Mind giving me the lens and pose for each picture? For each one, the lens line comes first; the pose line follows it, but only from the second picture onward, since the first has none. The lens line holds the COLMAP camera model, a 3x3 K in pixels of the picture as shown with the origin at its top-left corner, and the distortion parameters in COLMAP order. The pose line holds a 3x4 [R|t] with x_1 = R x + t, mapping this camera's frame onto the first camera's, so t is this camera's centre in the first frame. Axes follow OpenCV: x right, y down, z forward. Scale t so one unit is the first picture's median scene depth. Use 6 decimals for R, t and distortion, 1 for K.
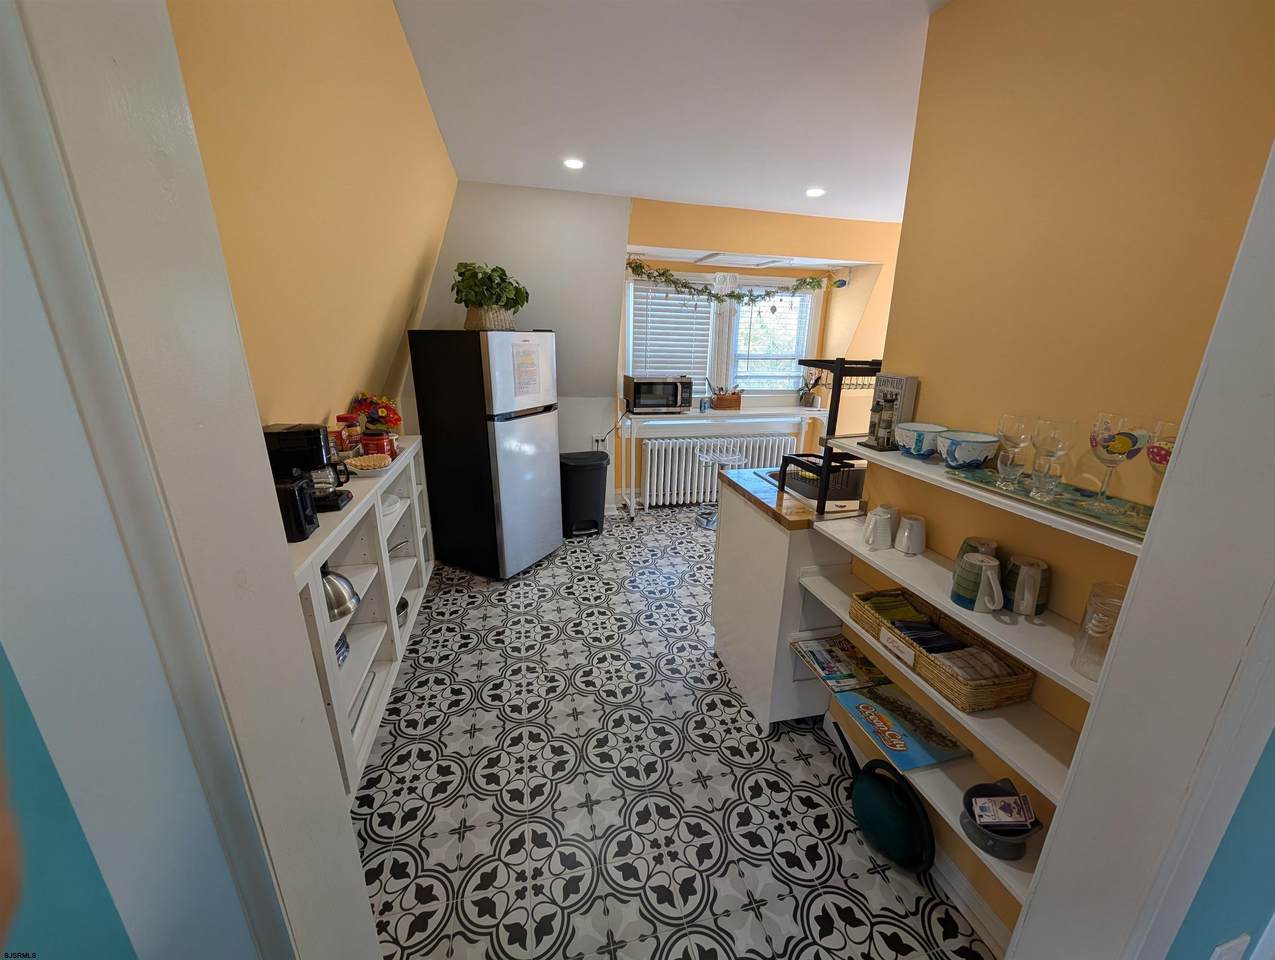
lens RADIAL K [[492.3, 0, 637.5], [0, 492.3, 480.0], [0, 0, 1]] dist [-0.001351, 0.000030]
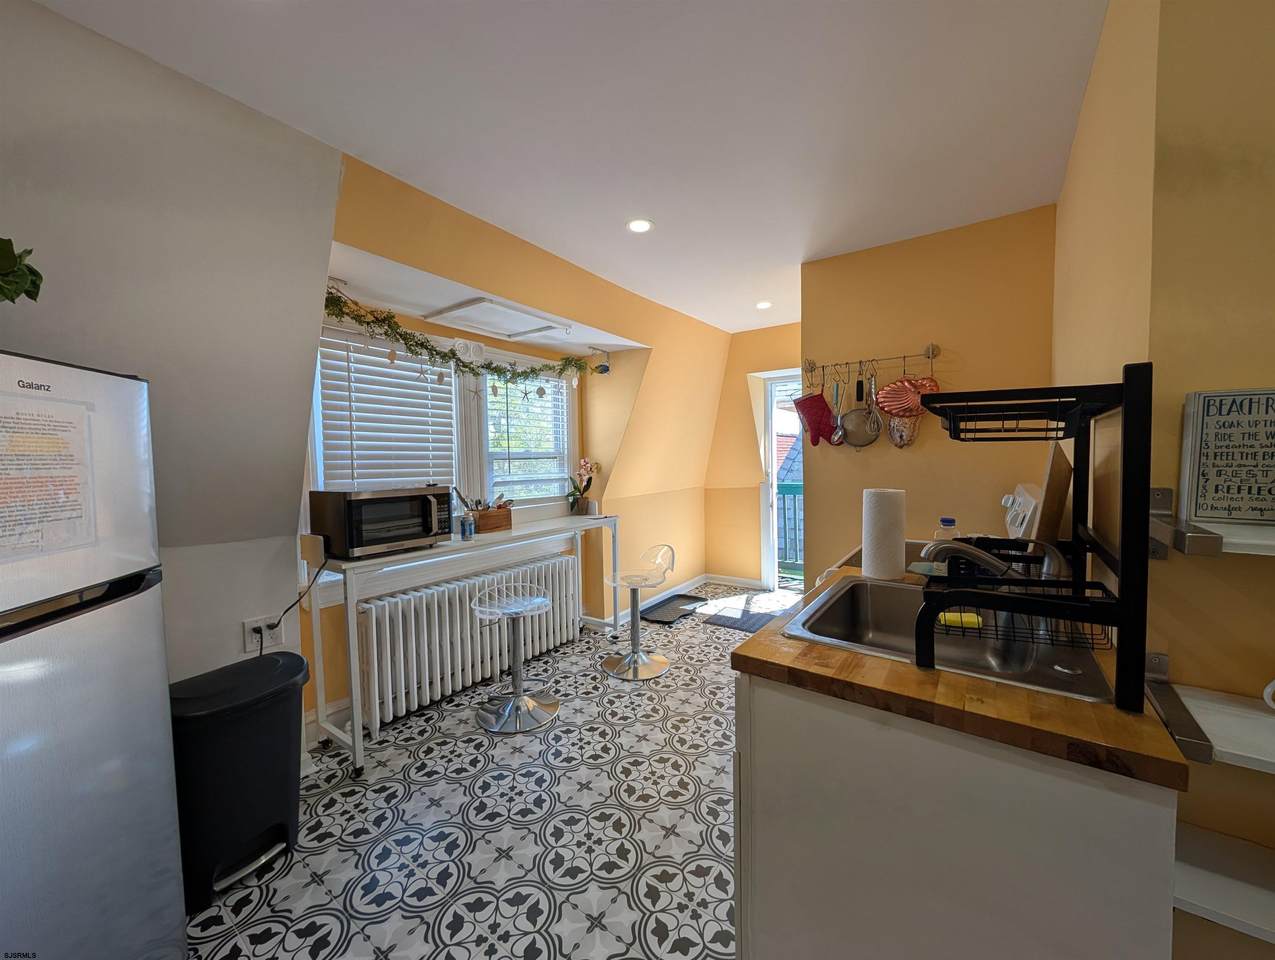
lens RADIAL K [[480.2, 0, 639.7], [0, 480.2, 478.2], [0, 0, 1]] dist [-0.002493, 0.000218]
pose [[0.751559, -0.056292, 0.657260, -0.101547], [0.213775, 0.963367, -0.161937, -0.068113], [-0.624067, 0.262211, 0.736061, 0.400476]]
